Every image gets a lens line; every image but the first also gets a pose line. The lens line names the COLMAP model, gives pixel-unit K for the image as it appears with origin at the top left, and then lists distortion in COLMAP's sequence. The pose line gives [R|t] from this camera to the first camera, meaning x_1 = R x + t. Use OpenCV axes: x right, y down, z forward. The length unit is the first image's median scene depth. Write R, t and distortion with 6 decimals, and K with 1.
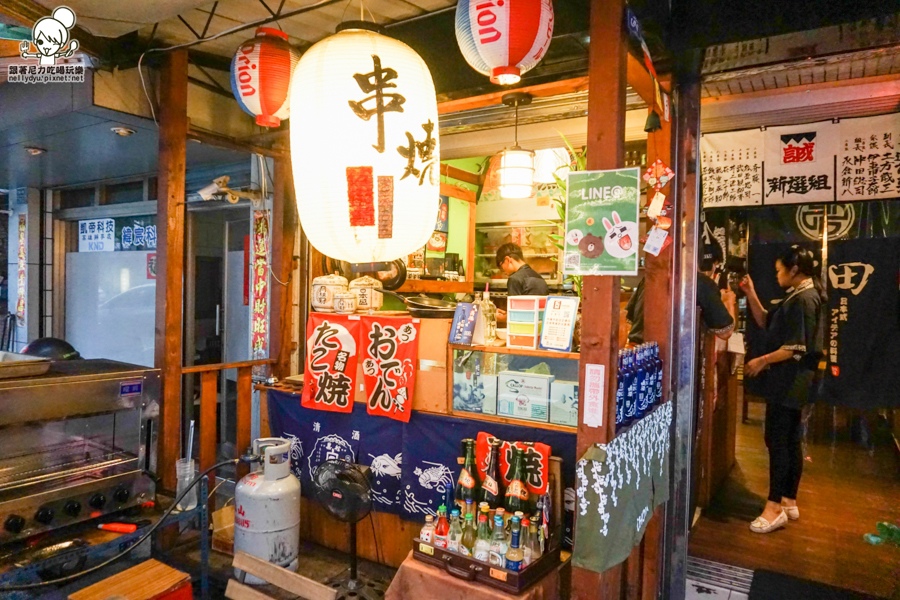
lens RADIAL K [[623.8, 0, 447.5], [0, 623.8, 298.6], [0, 0, 1]] dist [-0.009207, 0.011366]
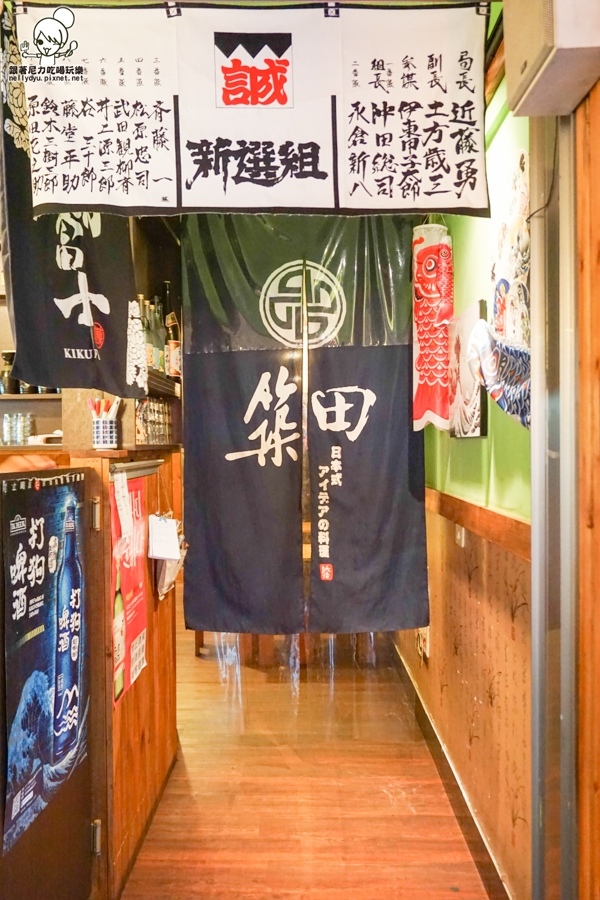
lens RADIAL K [[789.9, 0, 300.1], [0, 789.9, 450.1], [0, 0, 1]] dist [-0.000059, -0.000742]
pose [[0.850666, -0.026881, 0.525018, 0.270832], [0.033835, 0.999421, -0.003650, 0.004460], [-0.524616, 0.020869, 0.851083, 0.478931]]
